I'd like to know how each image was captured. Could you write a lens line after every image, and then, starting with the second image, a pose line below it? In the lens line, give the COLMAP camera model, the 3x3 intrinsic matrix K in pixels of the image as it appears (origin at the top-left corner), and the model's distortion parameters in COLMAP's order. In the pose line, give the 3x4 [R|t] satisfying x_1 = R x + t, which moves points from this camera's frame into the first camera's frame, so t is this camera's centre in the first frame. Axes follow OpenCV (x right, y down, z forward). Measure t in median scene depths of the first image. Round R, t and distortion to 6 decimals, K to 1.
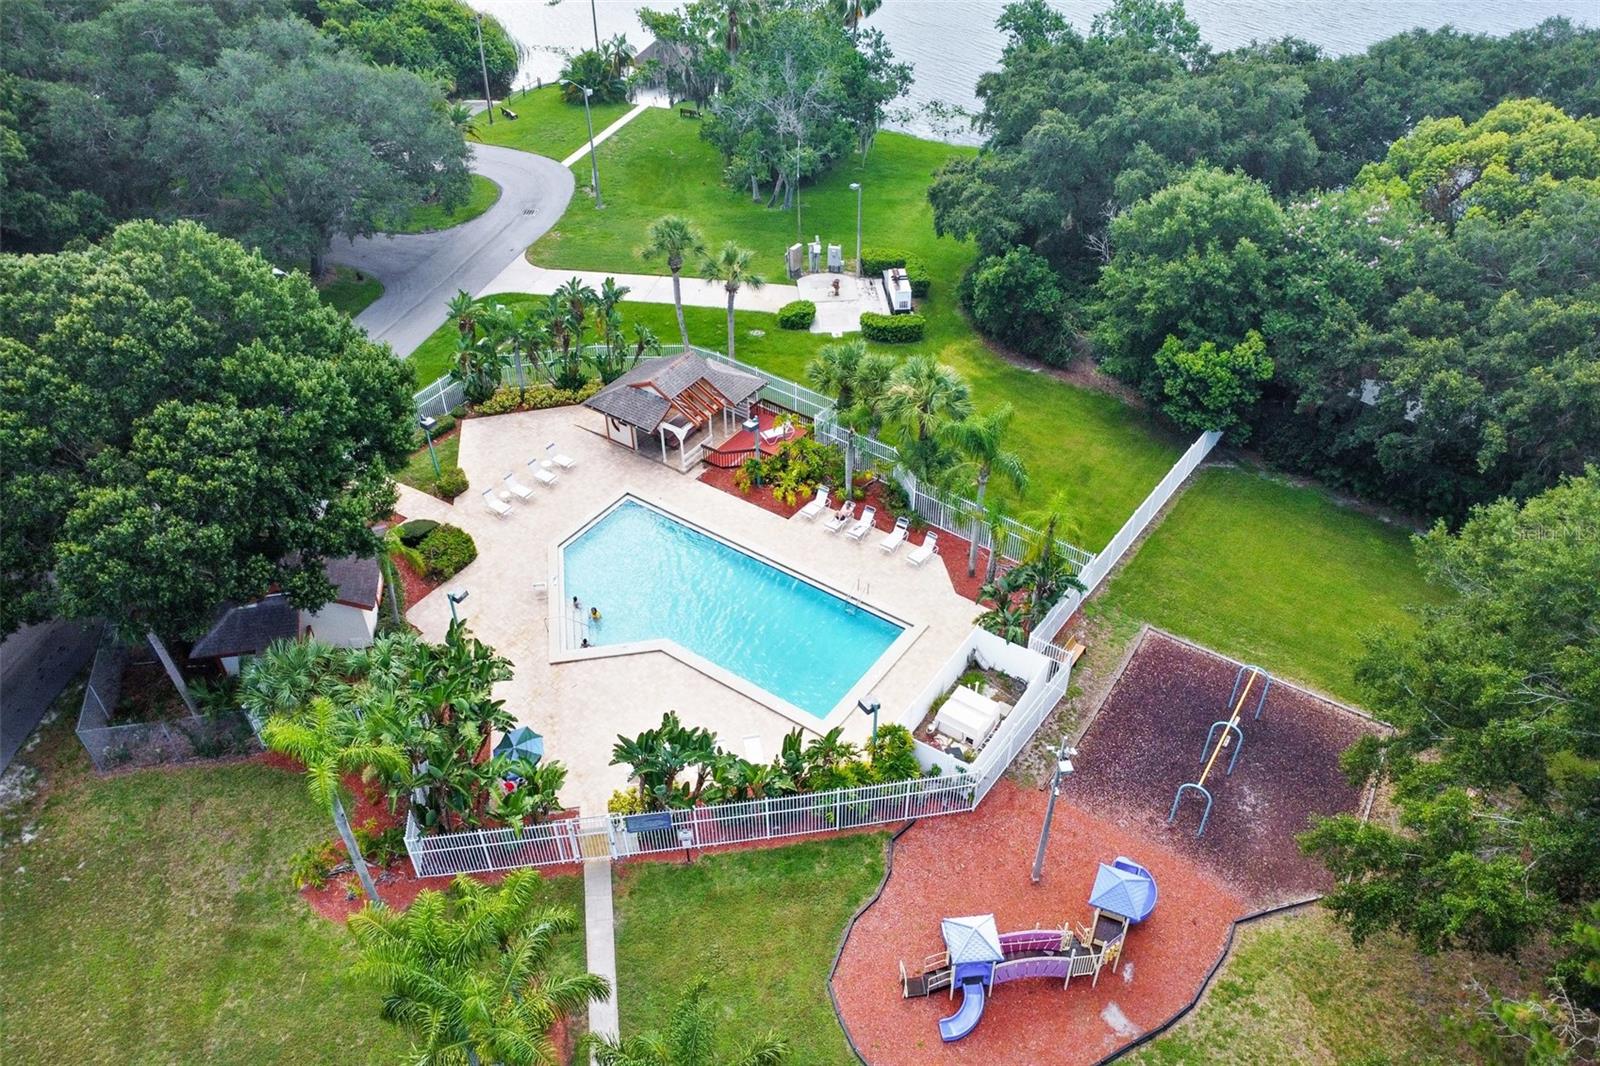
lens RADIAL K [[1154.5, 0, 799.8], [0, 1154.5, 603.0], [0, 0, 1]] dist [-0.217146, 0.352741]
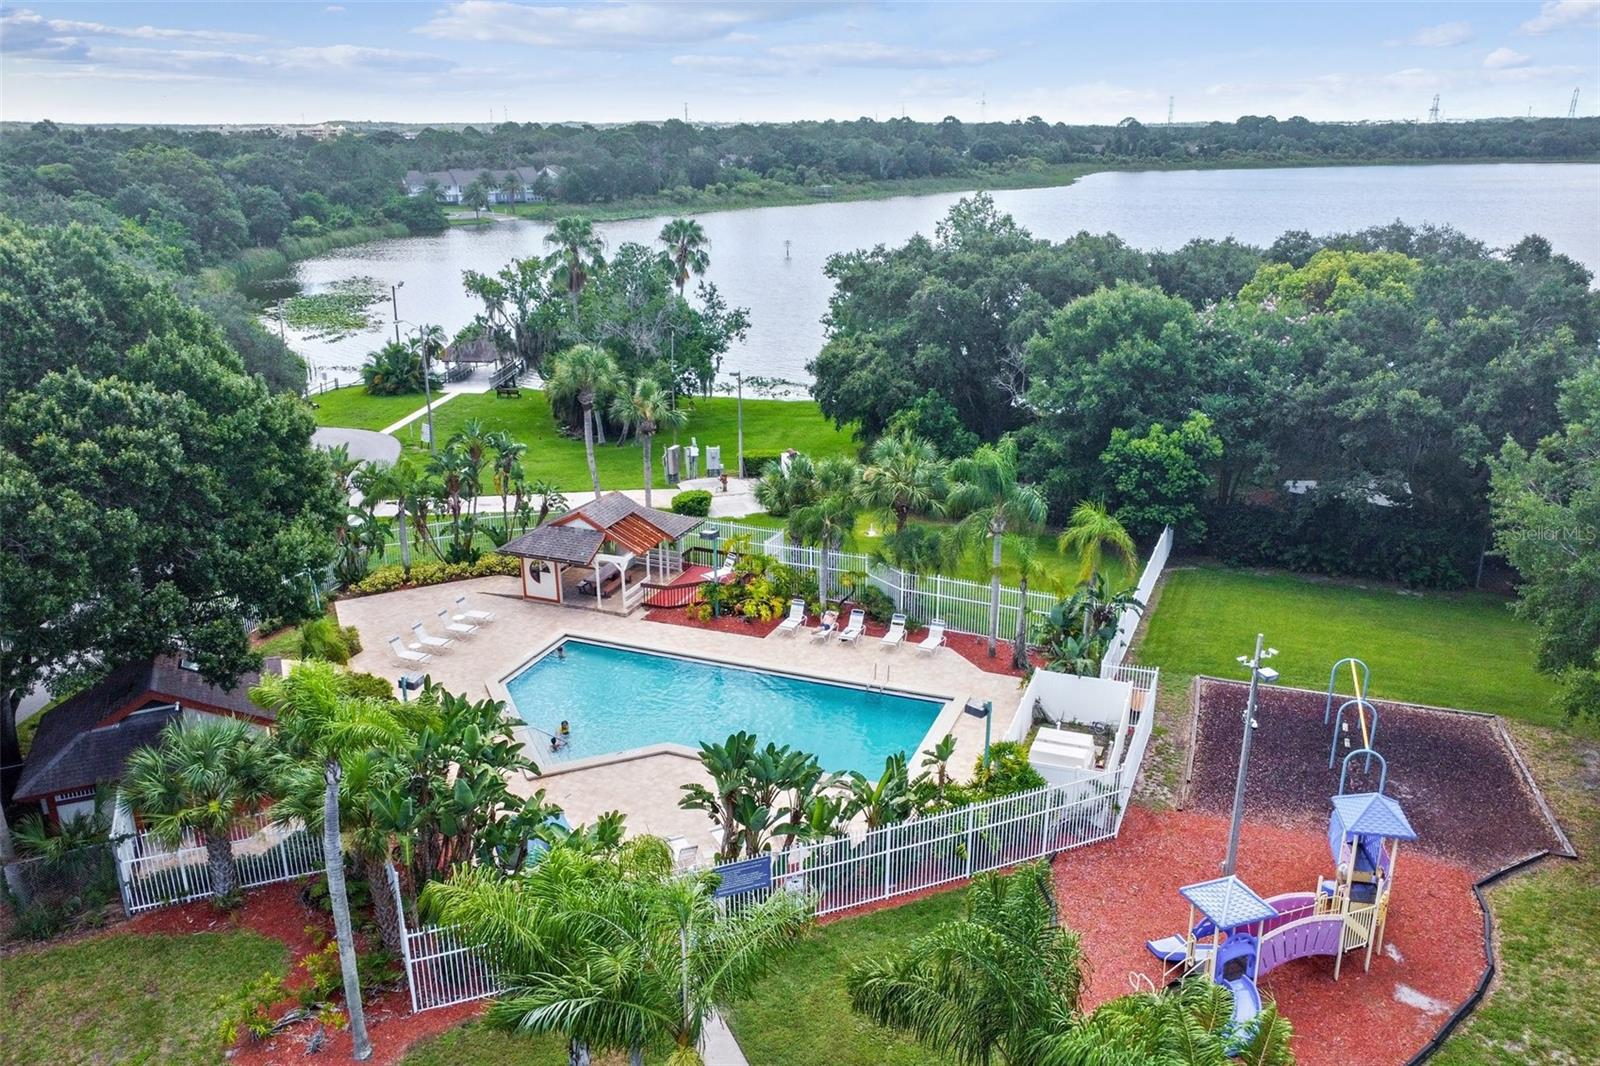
lens RADIAL K [[1218.0, 0, 796.5], [0, 1218.0, 613.5], [0, 0, 1]] dist [-0.172801, 0.257788]
pose [[0.970421, -0.086517, 0.225385, -0.186652], [0.161738, 0.926085, -0.340891, 0.220373], [-0.179233, 0.367261, 0.912686, 0.160084]]
